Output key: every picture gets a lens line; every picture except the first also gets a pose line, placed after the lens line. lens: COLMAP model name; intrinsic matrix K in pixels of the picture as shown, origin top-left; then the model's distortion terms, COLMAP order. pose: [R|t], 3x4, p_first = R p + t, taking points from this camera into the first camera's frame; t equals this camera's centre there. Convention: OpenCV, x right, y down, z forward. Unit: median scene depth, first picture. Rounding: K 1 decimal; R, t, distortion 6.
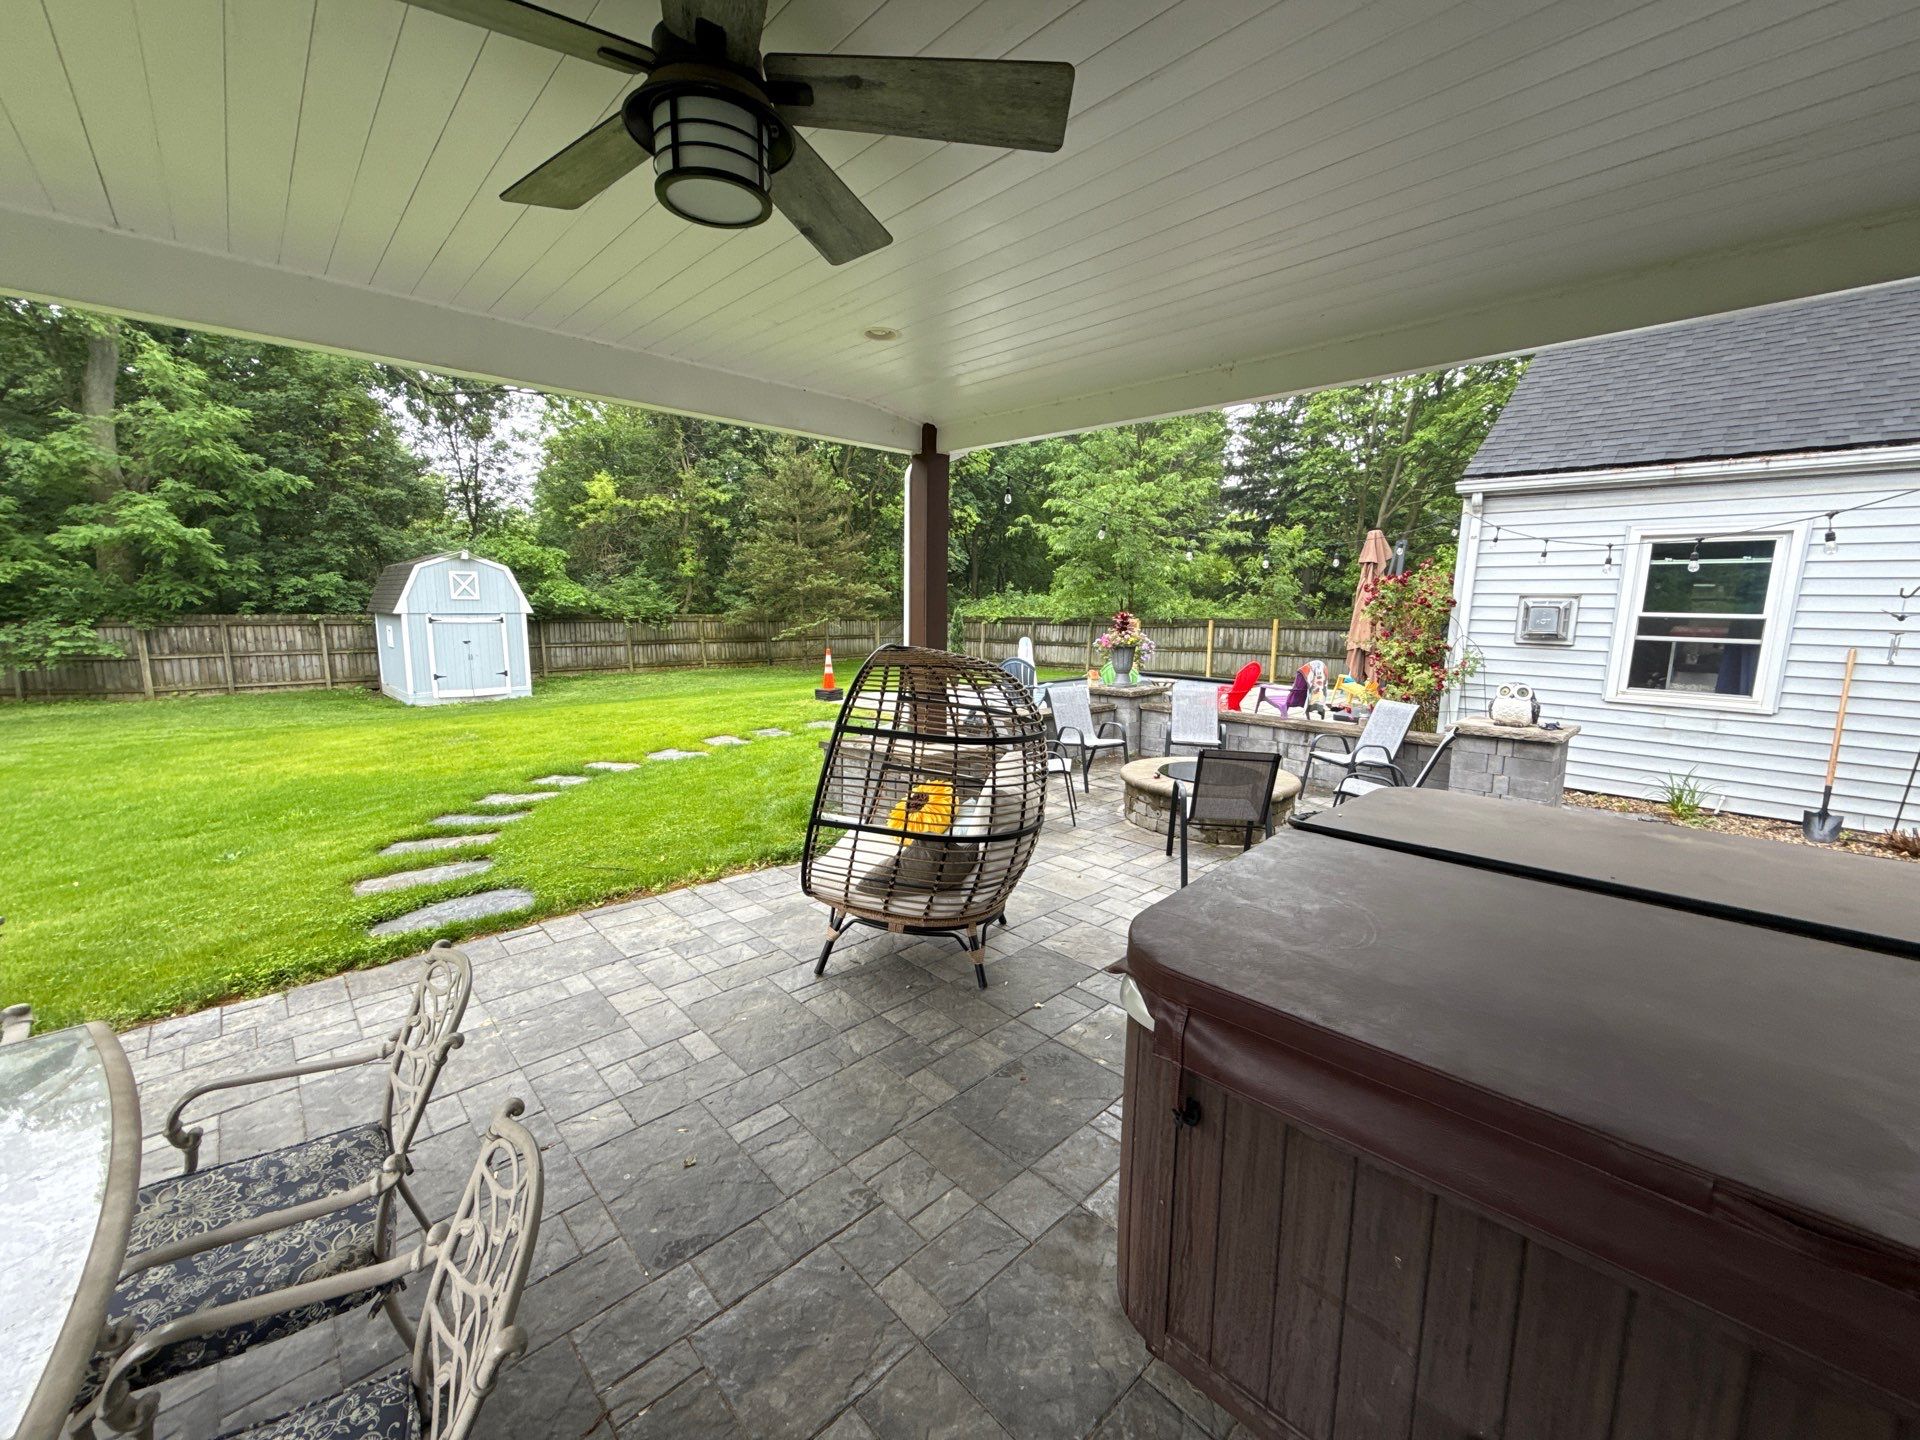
lens RADIAL K [[757.9, 0, 962.9], [0, 757.9, 715.4], [0, 0, 1]] dist [0.000812, -0.000727]
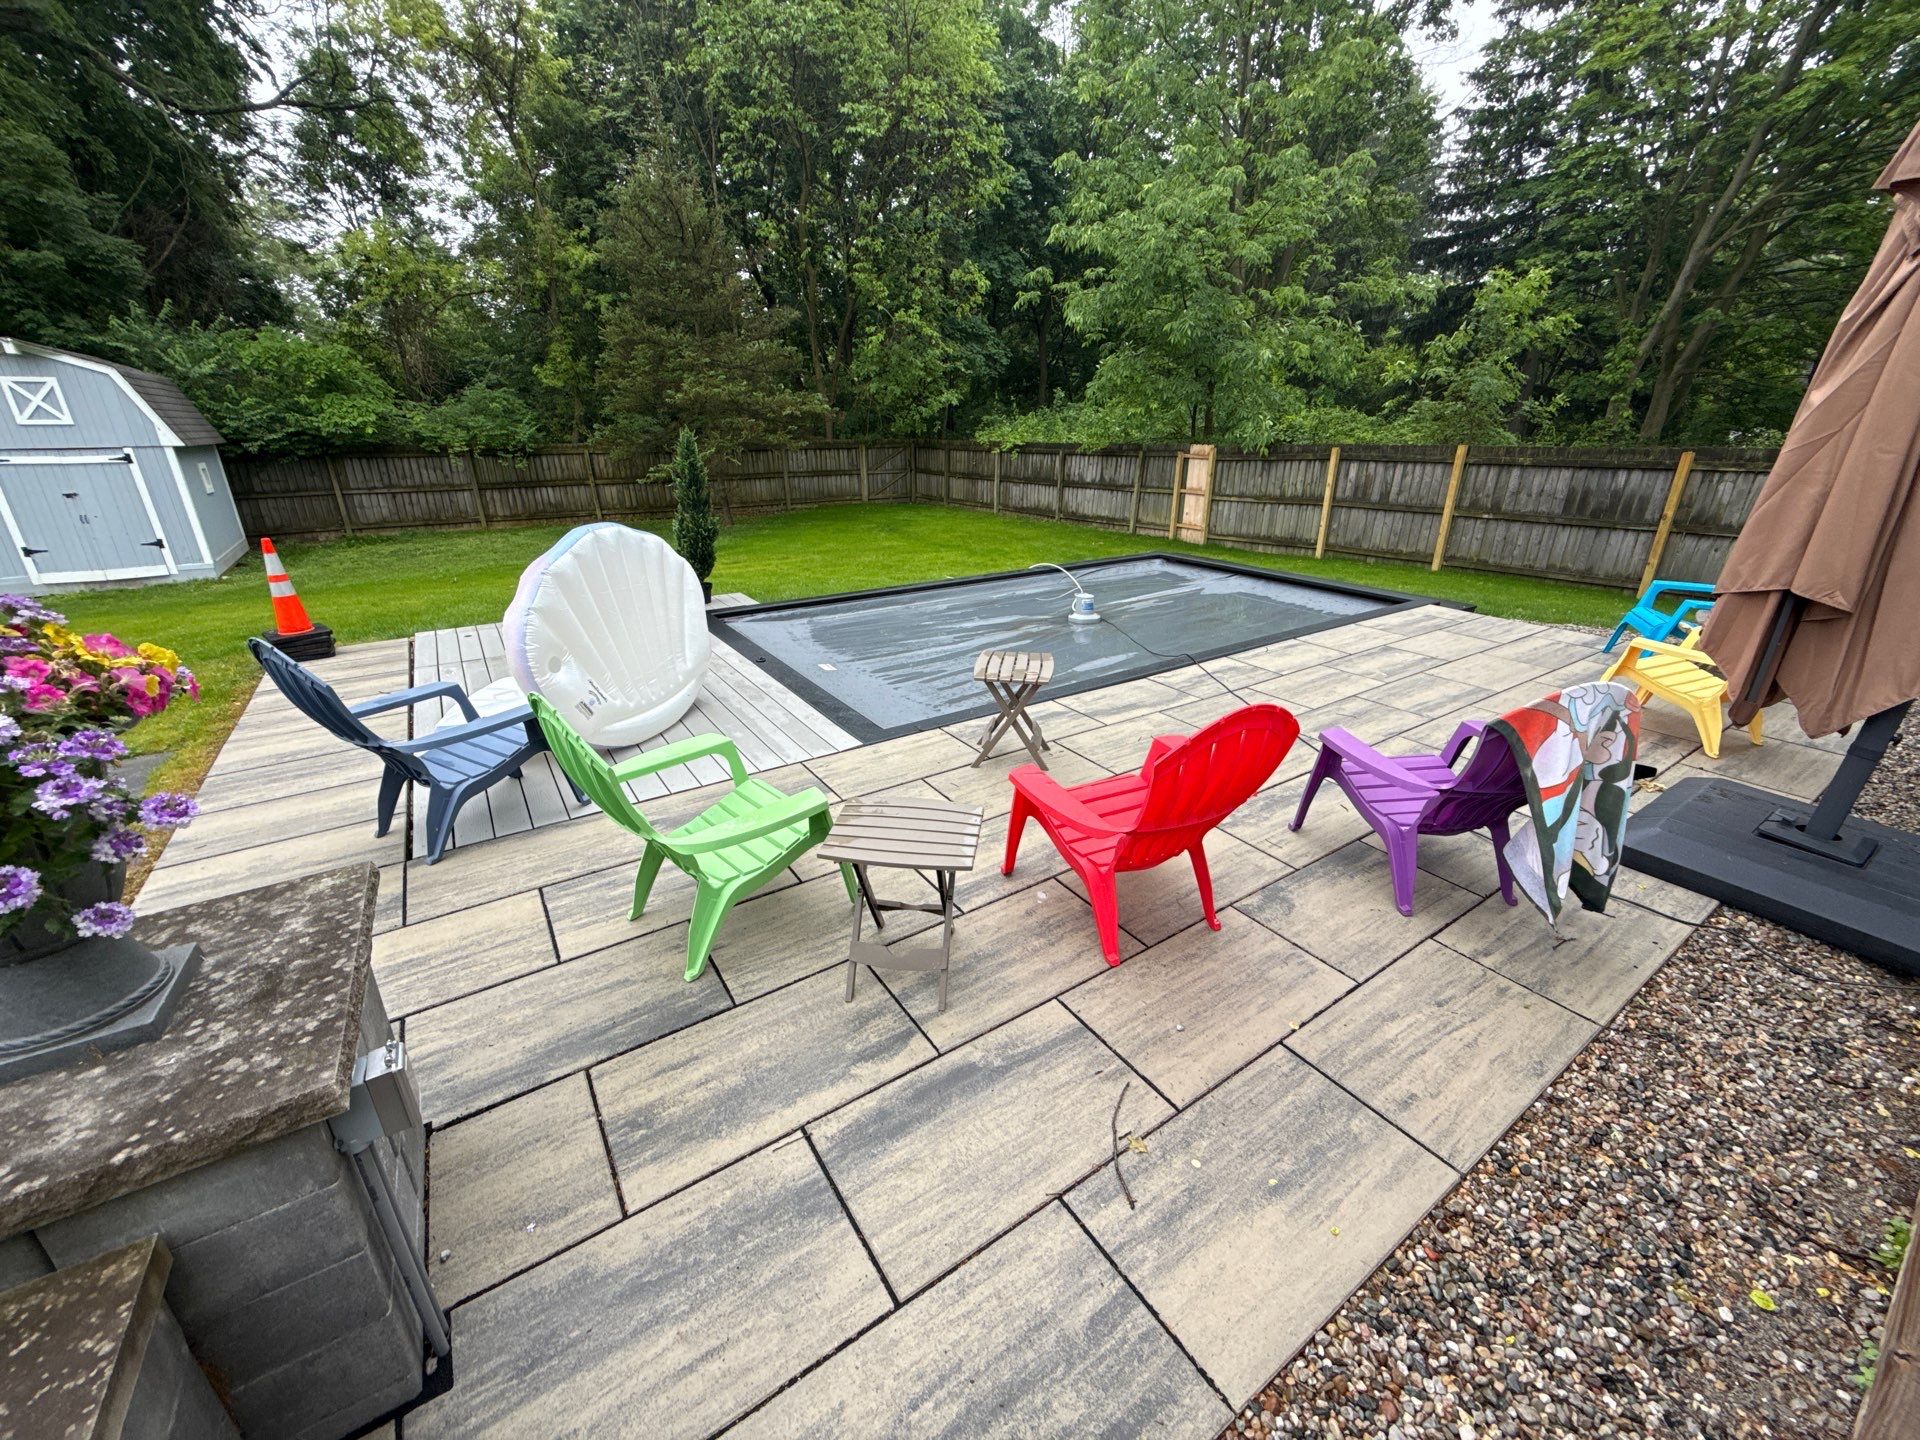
lens RADIAL K [[757.9, 0, 962.9], [0, 757.9, 715.4], [0, 0, 1]] dist [0.000812, -0.000727]
pose [[0.984379, 0.051427, -0.168383, 0.171770], [-0.013556, 0.975689, 0.218740, -0.054845], [0.175539, -0.213040, 0.961145, 0.398327]]
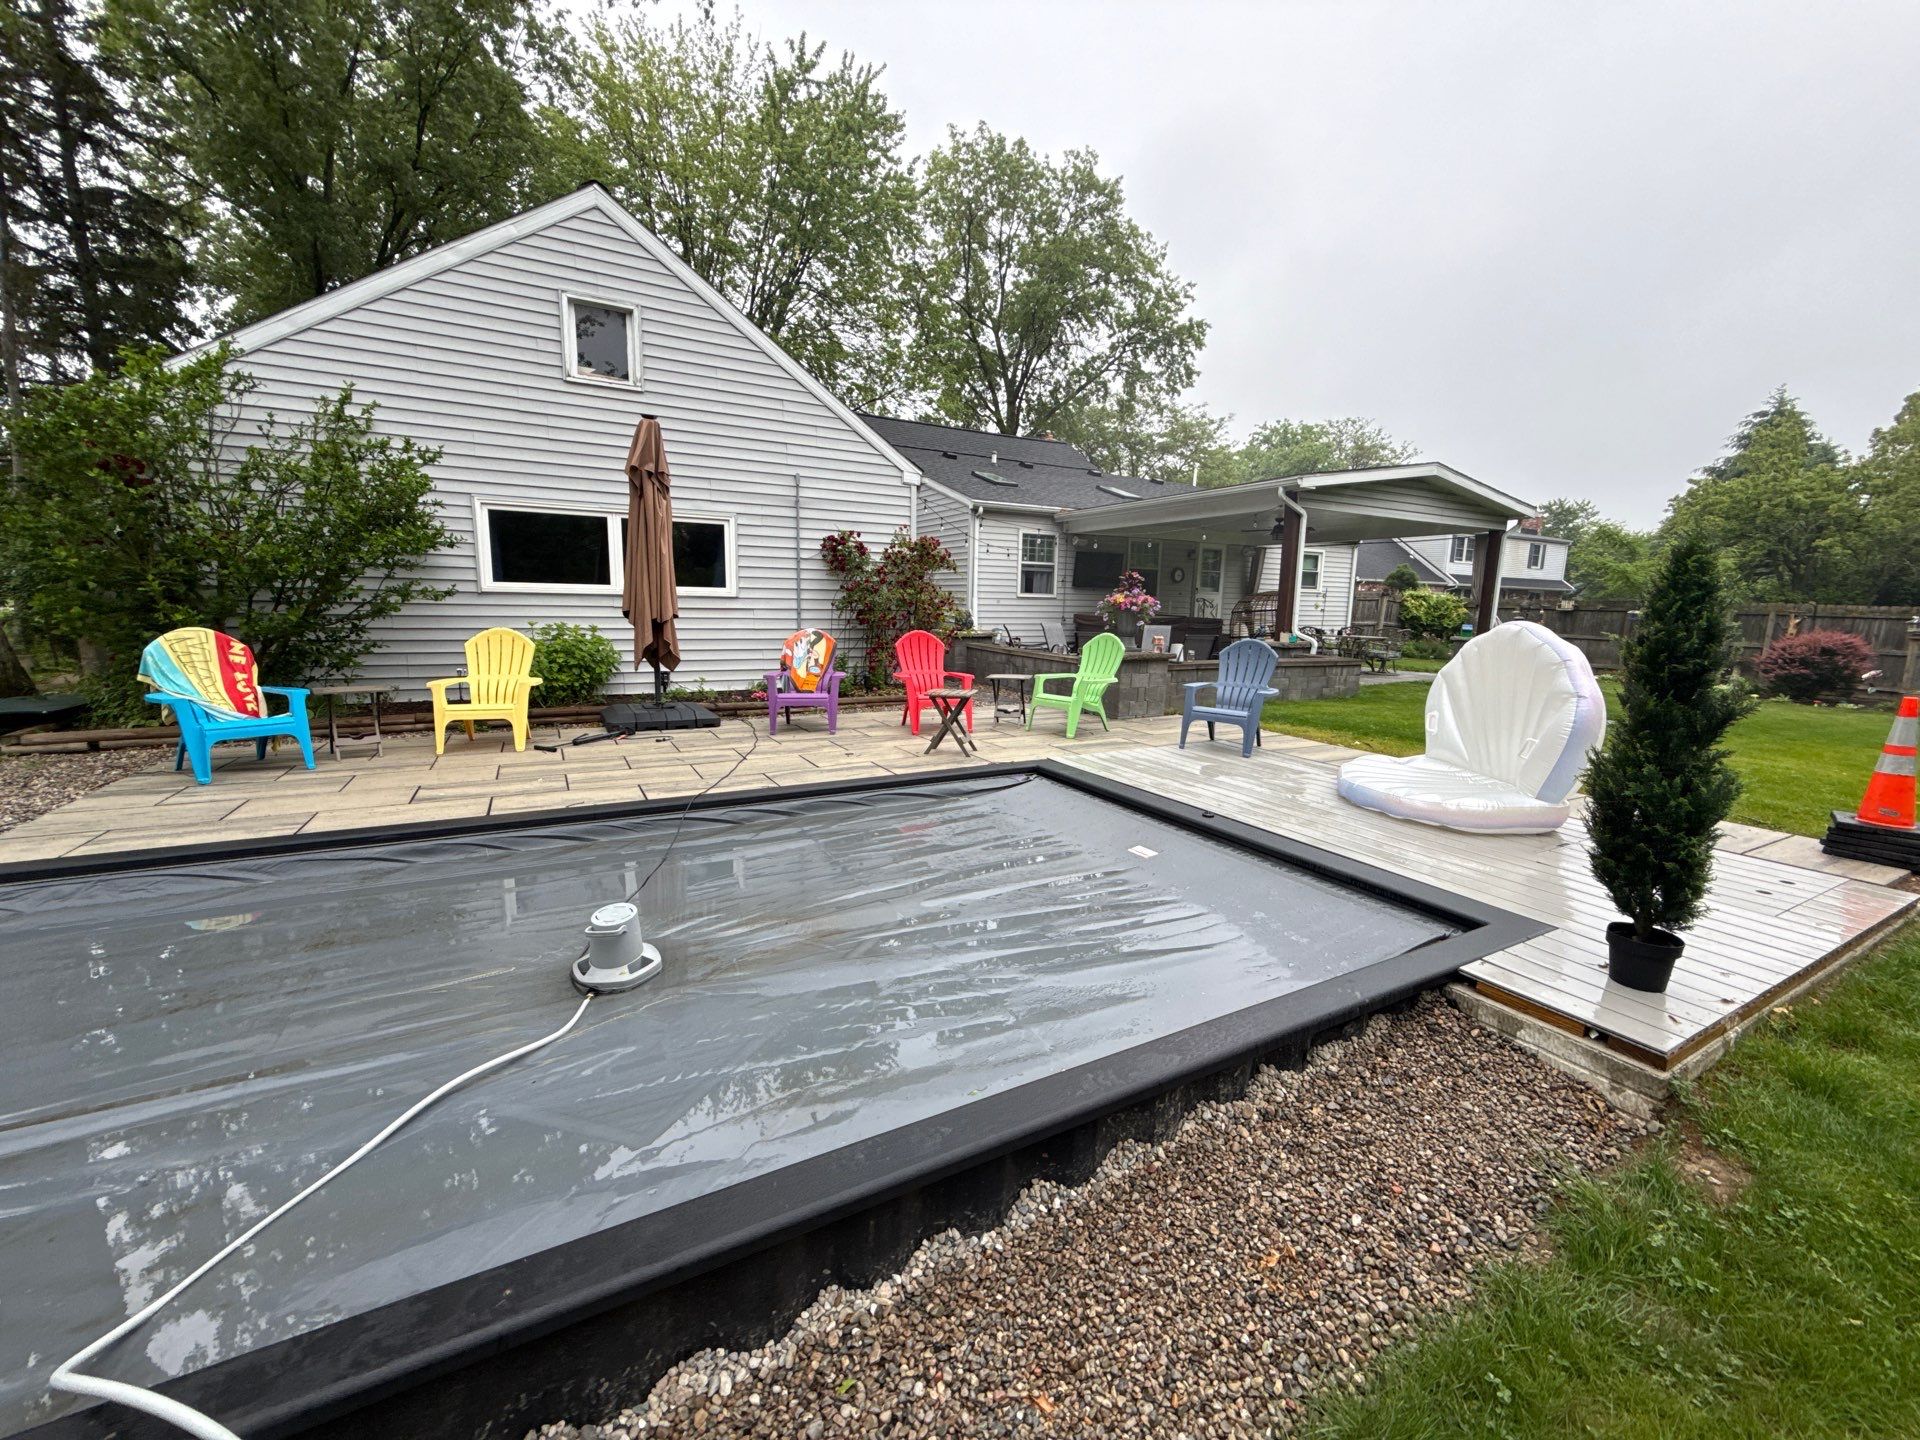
lens RADIAL K [[759.9, 0, 963.1], [0, 759.9, 715.9], [0, 0, 1]] dist [0.000387, 0.000122]
pose [[-0.966566, -0.070209, 0.246618, 0.073233], [0.007406, 0.953740, 0.300542, -0.108332], [-0.256310, 0.292320, -0.921333, 0.855419]]
